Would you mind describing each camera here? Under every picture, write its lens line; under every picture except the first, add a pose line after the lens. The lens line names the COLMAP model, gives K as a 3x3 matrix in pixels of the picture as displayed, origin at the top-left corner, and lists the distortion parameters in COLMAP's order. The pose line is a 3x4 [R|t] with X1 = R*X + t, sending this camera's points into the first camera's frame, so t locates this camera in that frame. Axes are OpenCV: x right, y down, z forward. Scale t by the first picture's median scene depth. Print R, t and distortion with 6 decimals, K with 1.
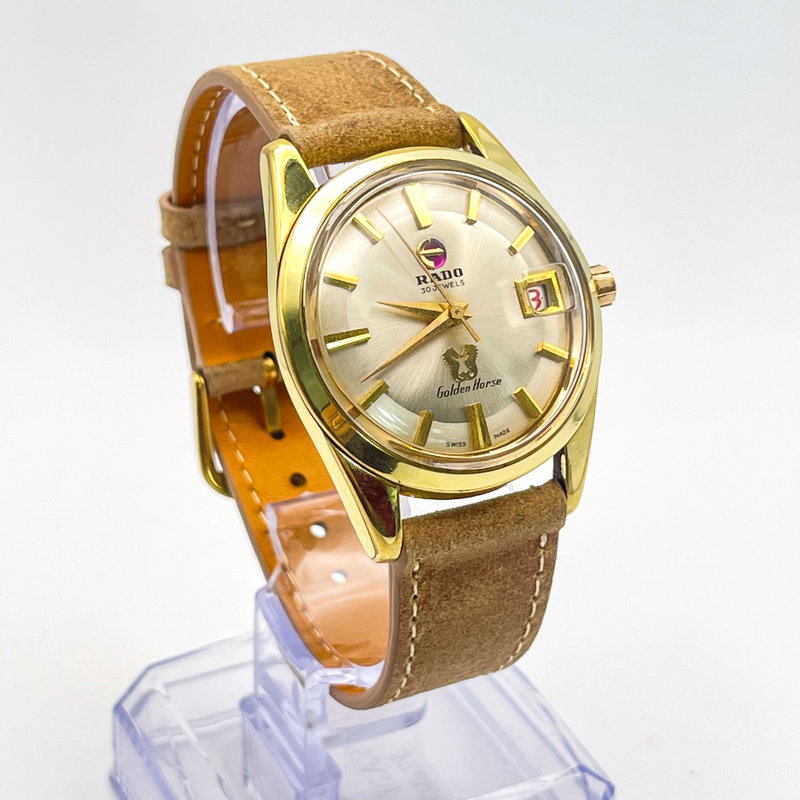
lens RADIAL K [[2117.1, 0, 401.0], [0, 2117.1, 398.5], [0, 0, 1]] dist [0.134816, 0.000000]
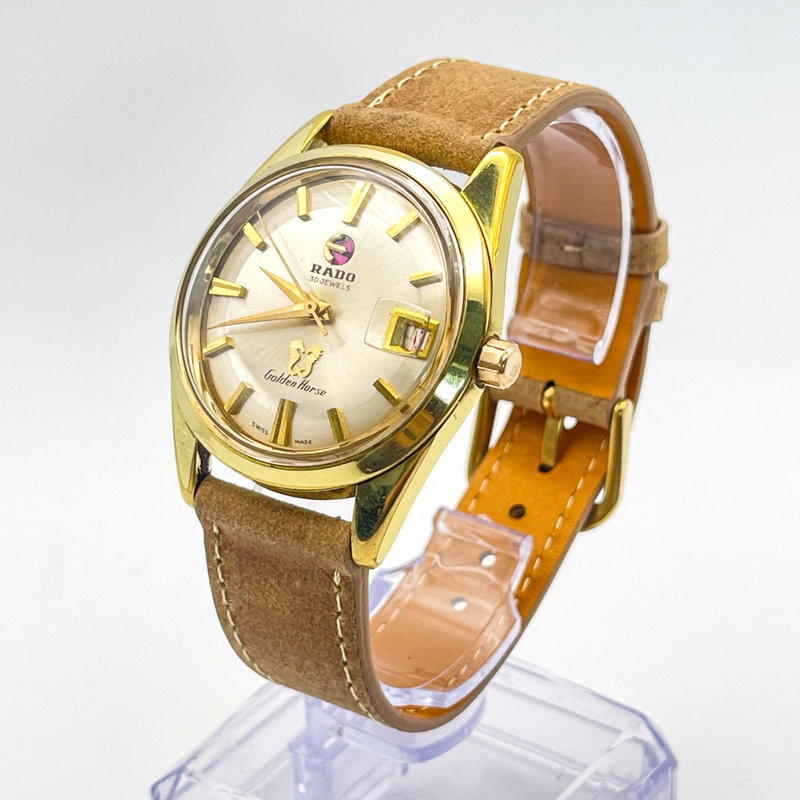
lens RADIAL K [[2117.1, 0, 395.2], [0, 2117.1, 393.2], [0, 0, 1]] dist [0.134816, 0.000000]
pose [[0.481305, 0.353446, -0.802135, 0.805384], [-0.398951, 0.903156, 0.158576, -0.167419], [0.780502, 0.243689, 0.575702, 0.449471]]
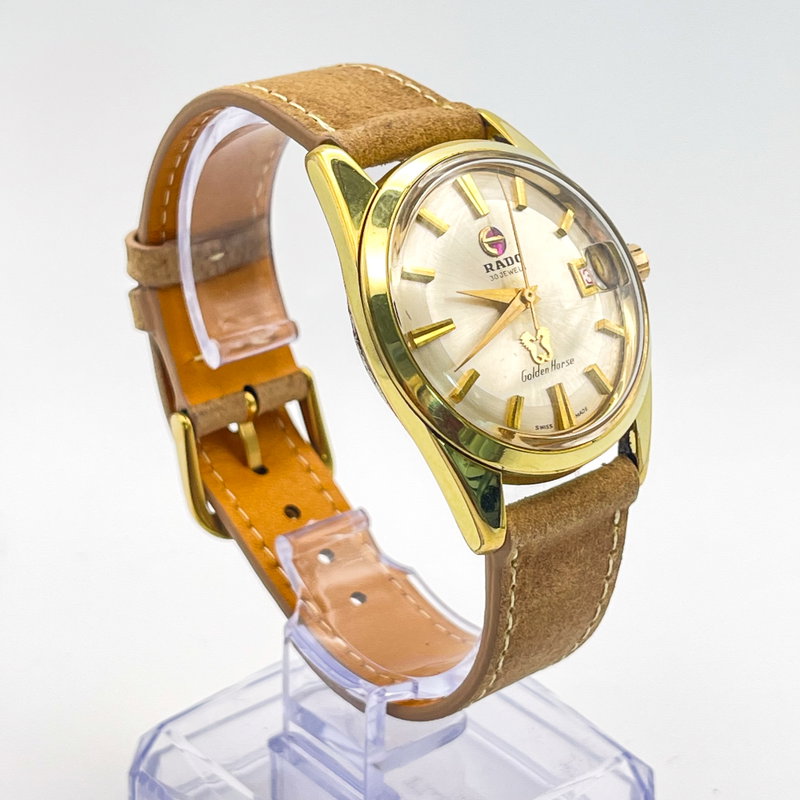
lens RADIAL K [[2117.1, 0, 396.8], [0, 2117.1, 405.3], [0, 0, 1]] dist [0.134816, 0.000000]
pose [[0.970147, -0.112080, 0.215064, -0.243586], [0.123681, 0.991465, -0.041223, 0.042341], [-0.208608, 0.066592, 0.975730, 0.033097]]
